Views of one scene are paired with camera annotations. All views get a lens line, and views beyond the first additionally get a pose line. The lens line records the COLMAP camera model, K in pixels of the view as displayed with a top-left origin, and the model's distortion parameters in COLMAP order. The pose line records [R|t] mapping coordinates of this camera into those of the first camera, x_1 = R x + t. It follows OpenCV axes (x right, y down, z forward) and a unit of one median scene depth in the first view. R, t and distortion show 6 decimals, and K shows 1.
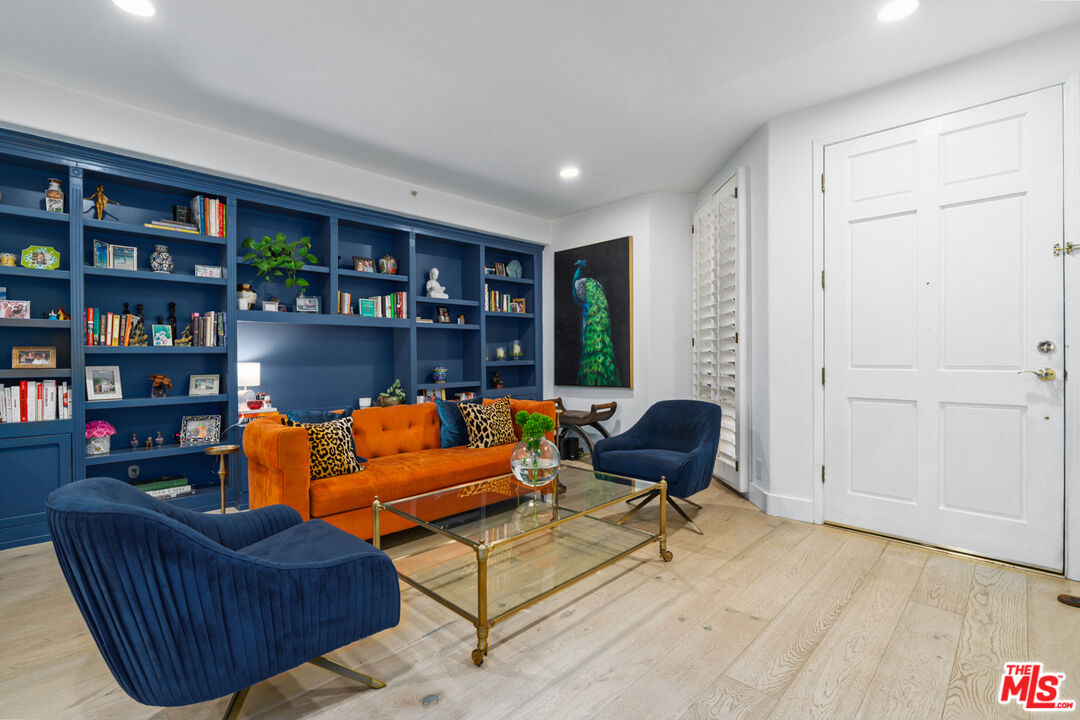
lens RADIAL K [[490.9, 0, 538.4], [0, 490.9, 356.3], [0, 0, 1]] dist [-0.004181, 0.000187]
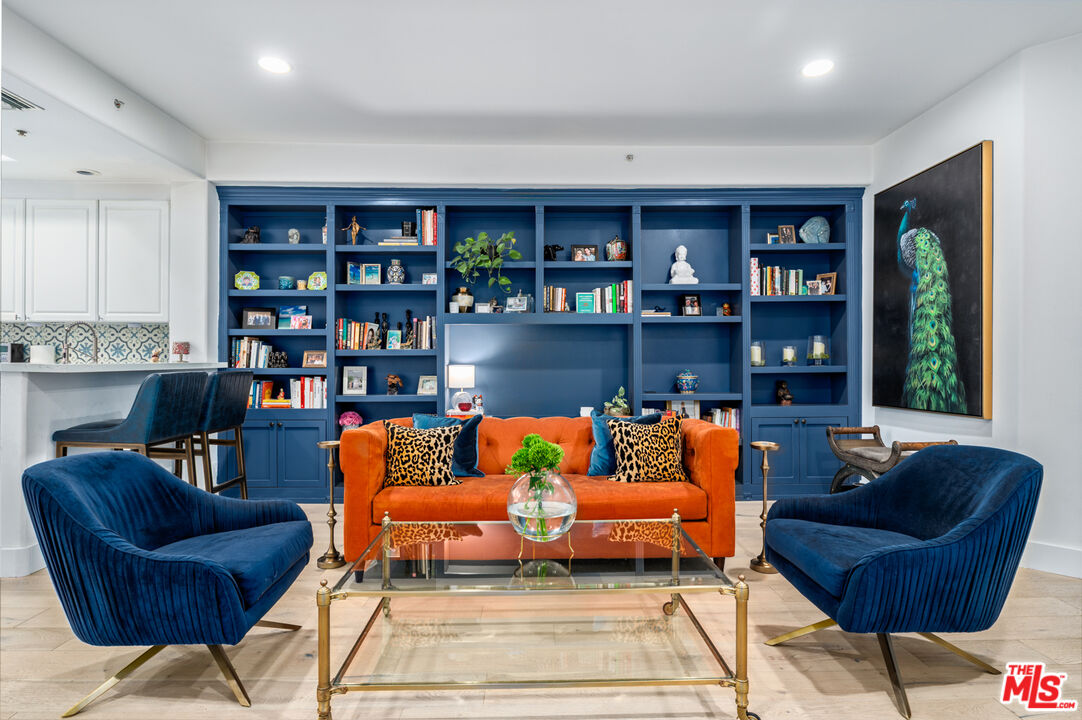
lens RADIAL K [[584.7, 0, 542.9], [0, 584.7, 358.2], [0, 0, 1]] dist [-0.000847, 0.002300]
pose [[0.721034, 0.001872, -0.692897, 0.363389], [-0.002605, 0.999997, -0.000009, -0.001193], [0.692895, 0.001812, 0.721036, 0.240116]]
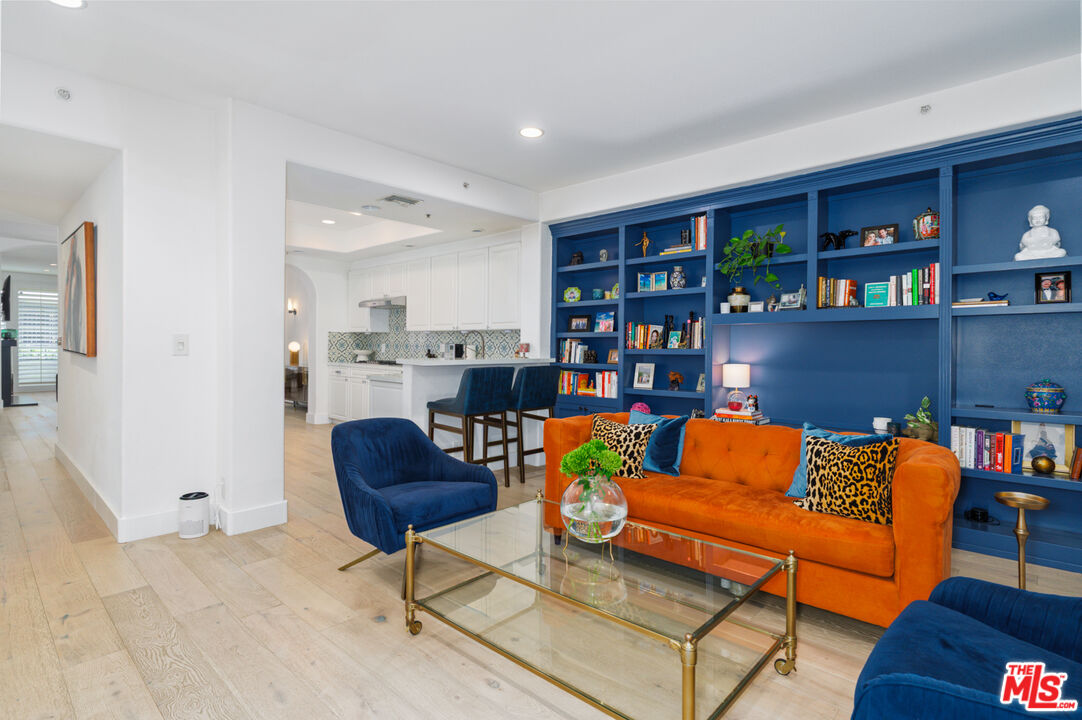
lens RADIAL K [[537.1, 0, 543.8], [0, 537.1, 353.5], [0, 0, 1]] dist [-0.002279, -0.000552]
pose [[0.038419, 0.013229, -0.999174, 0.504126], [-0.006379, 0.999895, 0.012993, -0.021517], [0.999241, 0.005874, 0.038499, 0.553220]]
